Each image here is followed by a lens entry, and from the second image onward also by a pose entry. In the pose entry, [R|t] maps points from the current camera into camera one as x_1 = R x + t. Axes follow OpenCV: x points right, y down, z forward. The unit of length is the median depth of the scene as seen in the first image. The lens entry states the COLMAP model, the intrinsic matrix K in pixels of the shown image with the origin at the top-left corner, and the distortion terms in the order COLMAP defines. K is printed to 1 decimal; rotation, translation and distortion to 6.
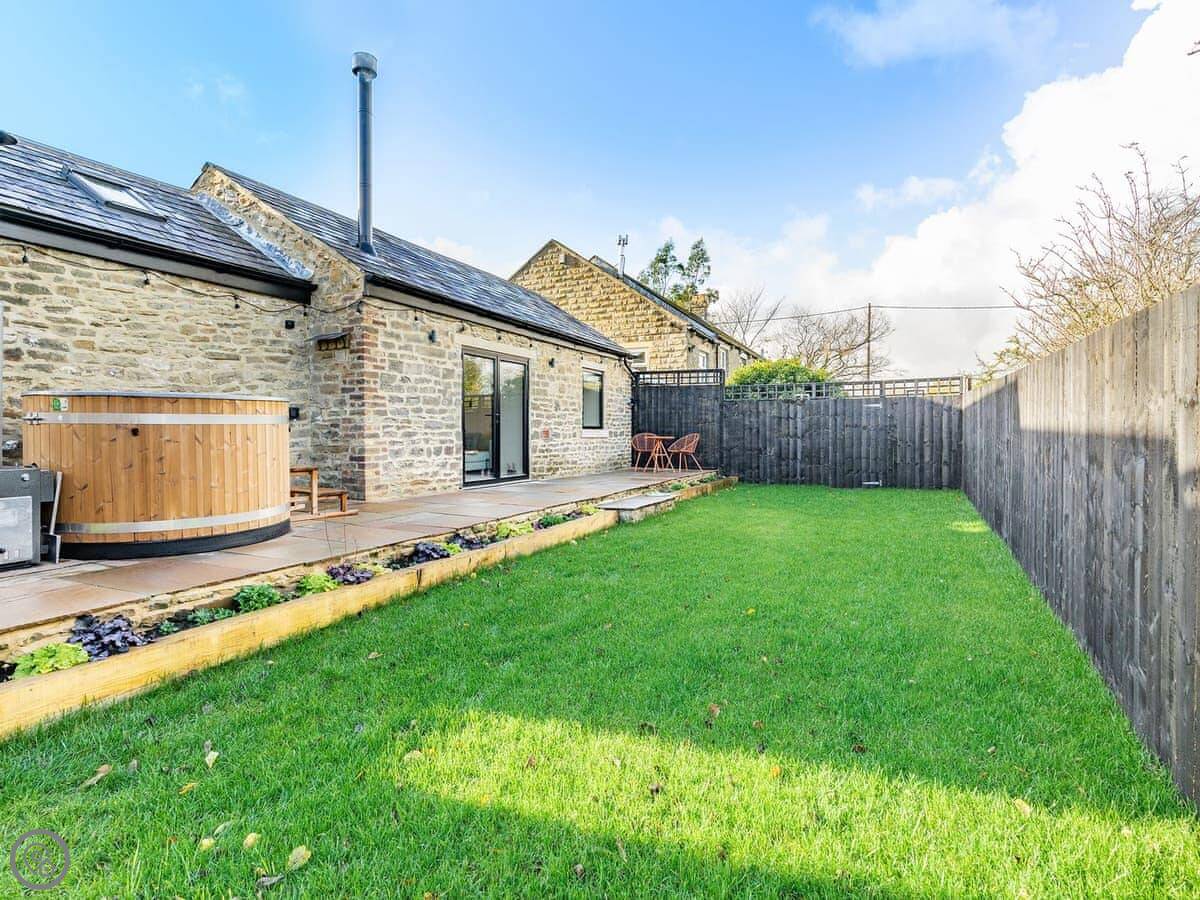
lens RADIAL K [[606.3, 0, 596.2], [0, 606.3, 440.3], [0, 0, 1]] dist [-0.006567, 0.001723]
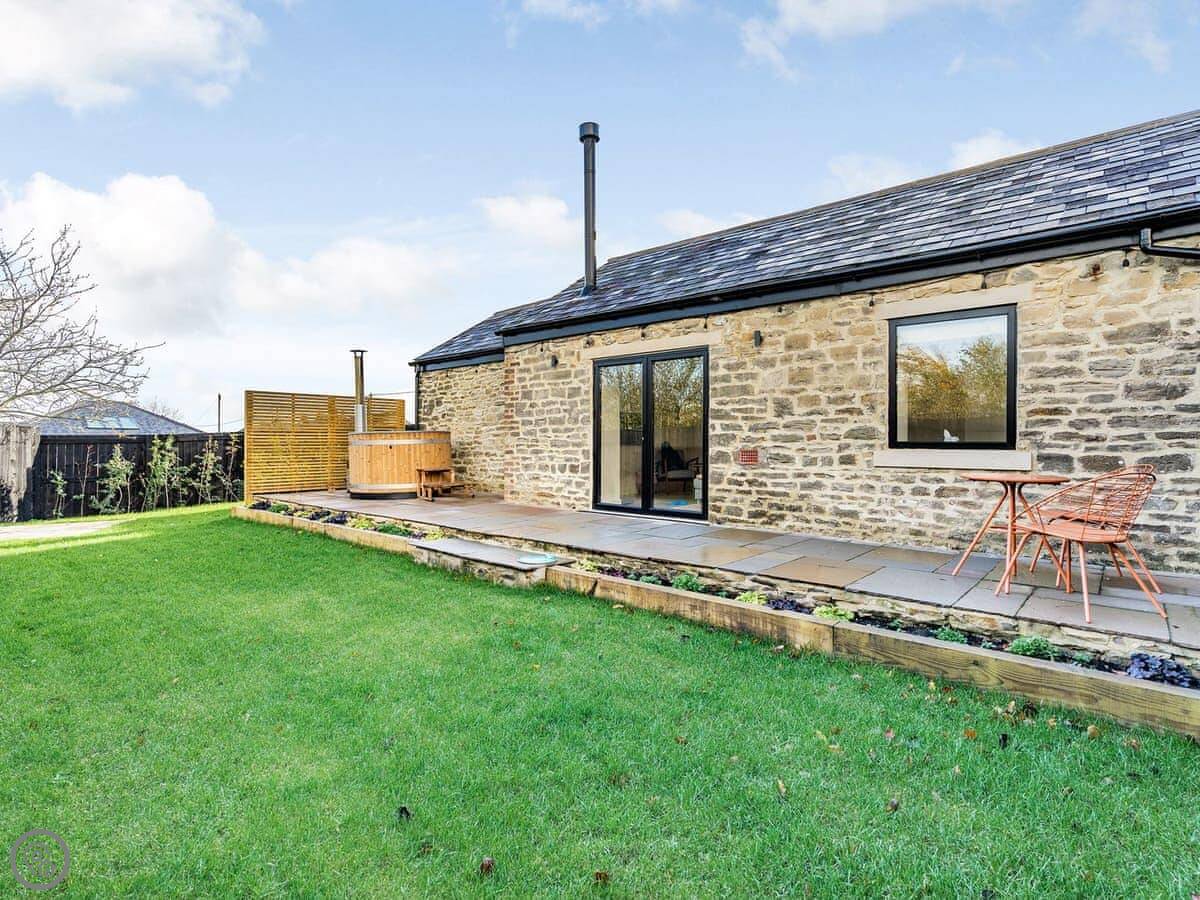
lens RADIAL K [[606.3, 0, 596.2], [0, 606.3, 440.3], [0, 0, 1]] dist [-0.006567, 0.001723]
pose [[-0.265859, -0.003120, -0.964007, 0.744255], [-0.015212, 0.999884, 0.000960, -0.032972], [0.963892, 0.014920, -0.265875, 1.354704]]
